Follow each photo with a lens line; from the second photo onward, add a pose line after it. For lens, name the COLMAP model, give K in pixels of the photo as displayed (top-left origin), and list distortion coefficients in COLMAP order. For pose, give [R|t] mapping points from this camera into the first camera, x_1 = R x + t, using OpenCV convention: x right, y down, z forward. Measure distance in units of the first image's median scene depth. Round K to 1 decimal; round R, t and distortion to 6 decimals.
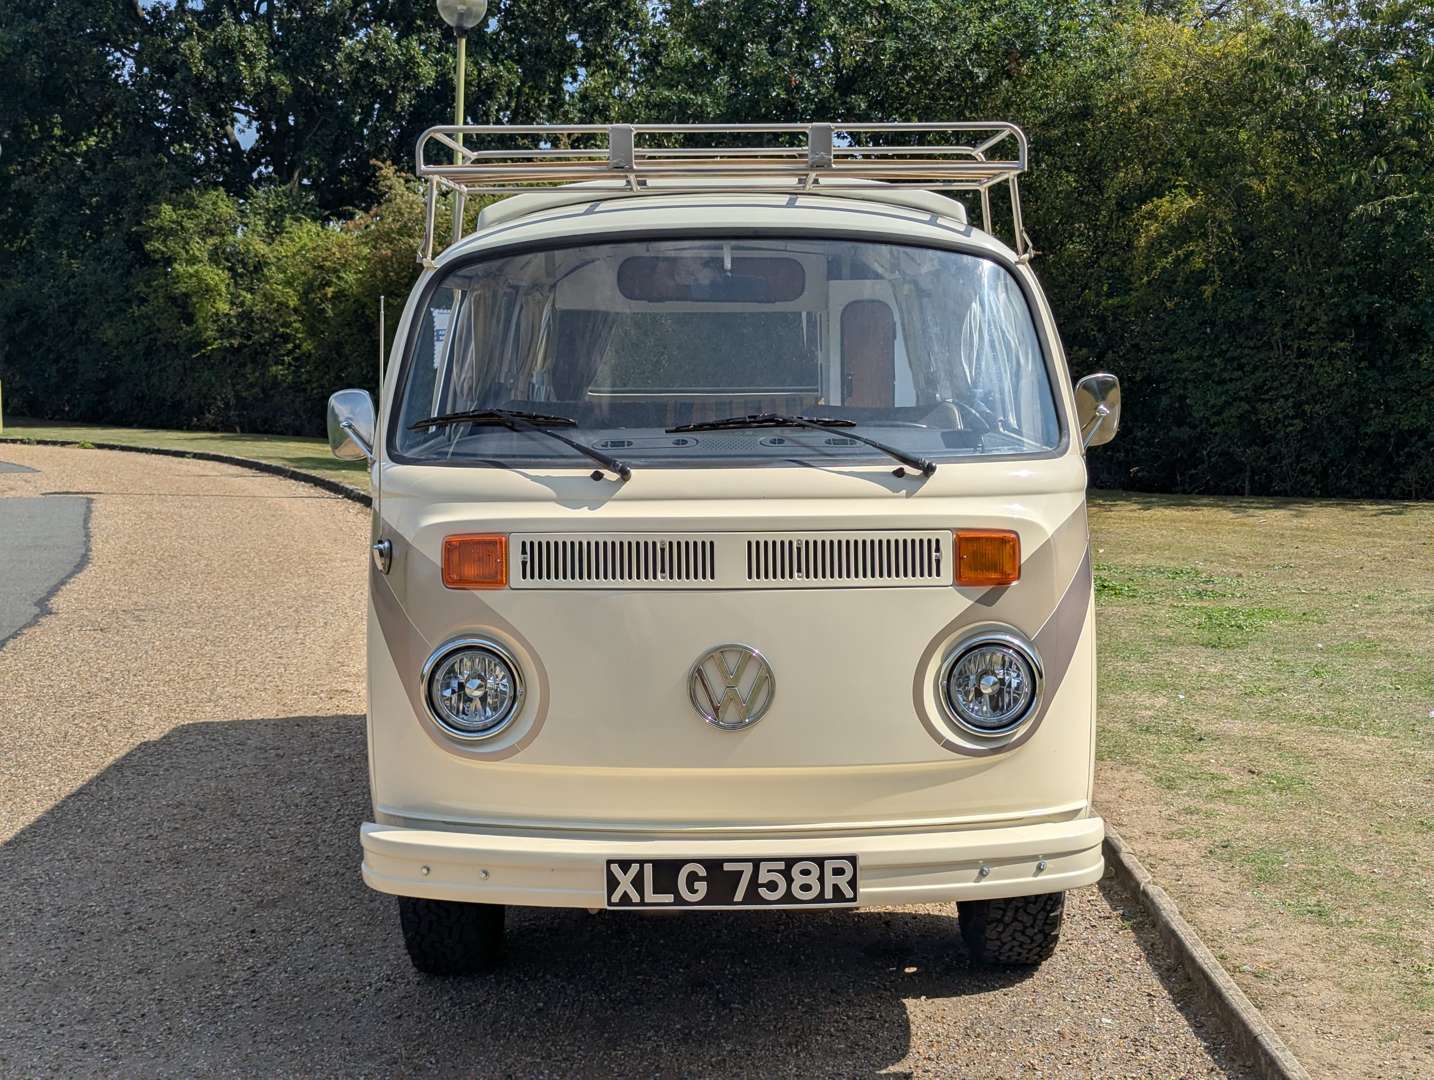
lens RADIAL K [[2006.5, 0, 647.7], [0, 2006.5, 538.4], [0, 0, 1]] dist [0.050165, -0.012442]
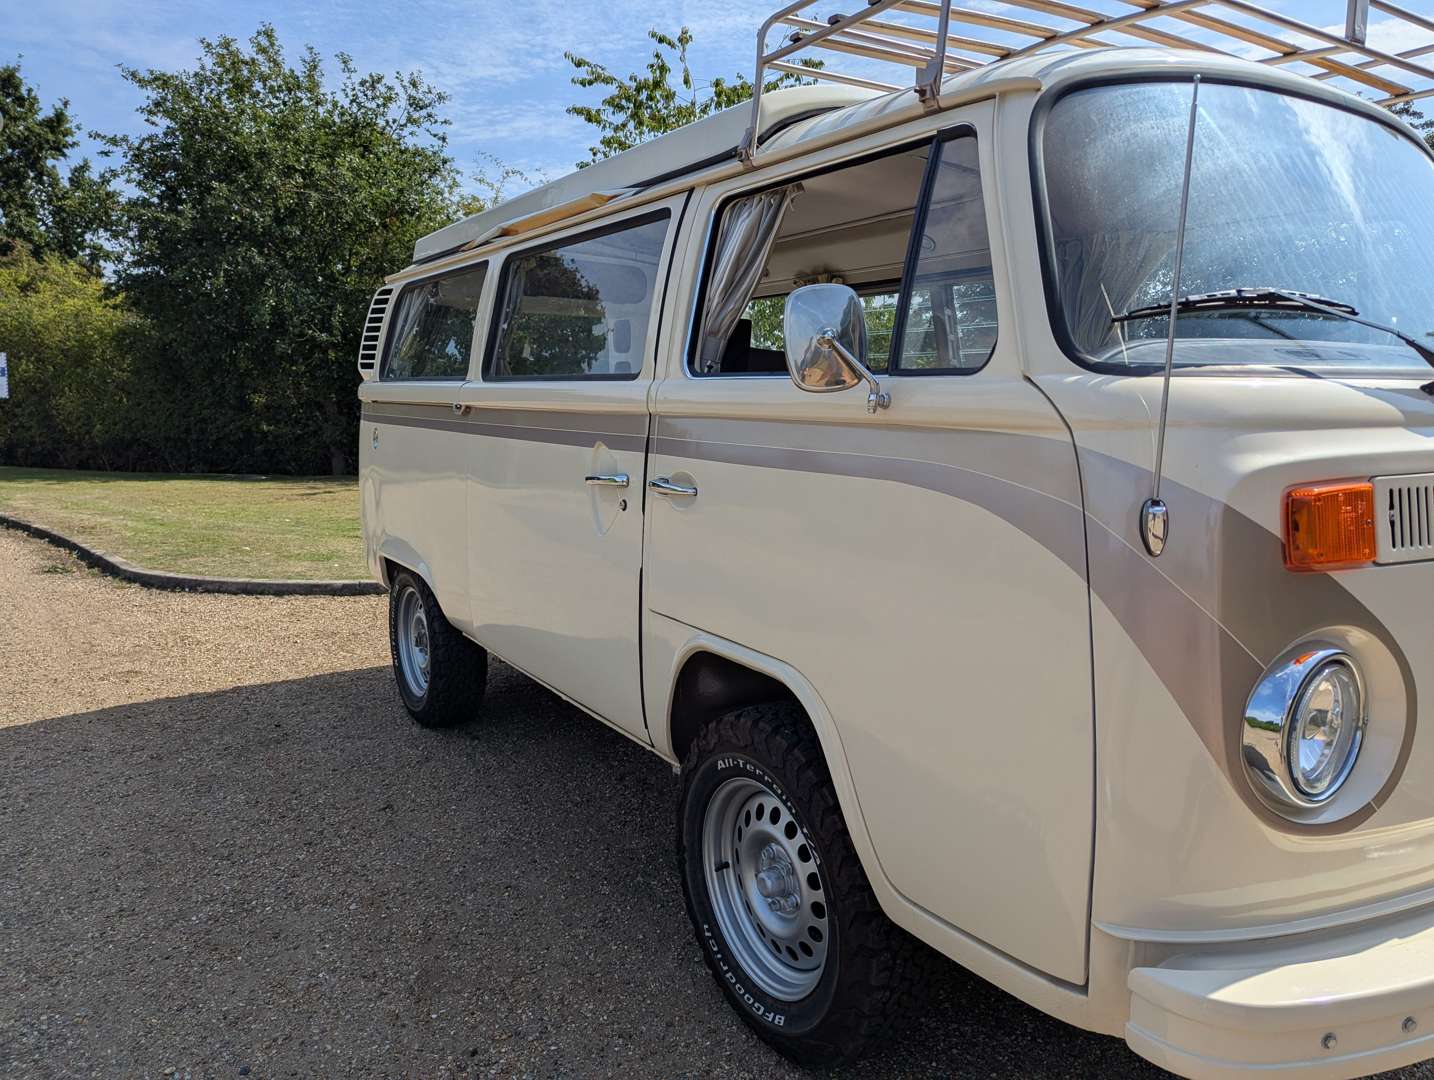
lens RADIAL K [[1015.9, 0, 720.0], [0, 1015.9, 534.7], [0, 0, 1]] dist [0.047393, -0.042915]
pose [[0.826415, -0.059645, 0.559893, -0.424966], [0.043793, 0.998170, 0.041696, -0.007030], [-0.561356, -0.009939, 0.827515, 0.850732]]
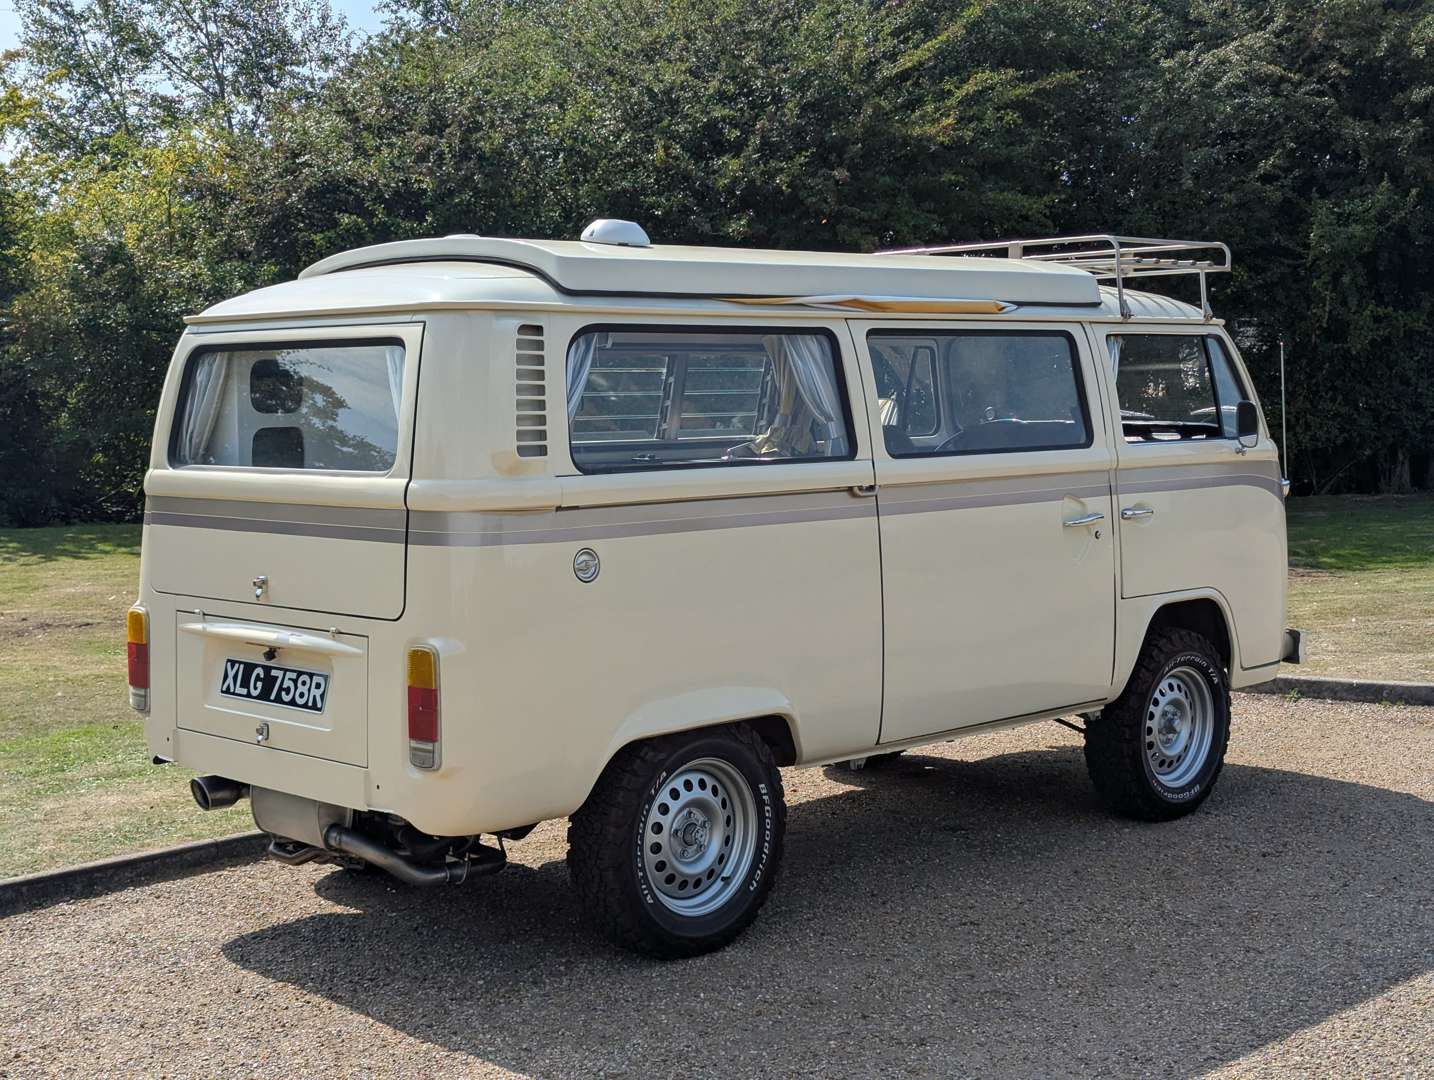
lens RADIAL K [[1976.1, 0, 727.3], [0, 1976.1, 543.6], [0, 0, 1]] dist [0.146692, -0.072276]
pose [[-0.723916, -0.033104, 0.689093, -1.043528], [0.096429, 0.984187, 0.148582, -0.263982], [-0.683115, 0.174010, -0.709277, 2.708422]]
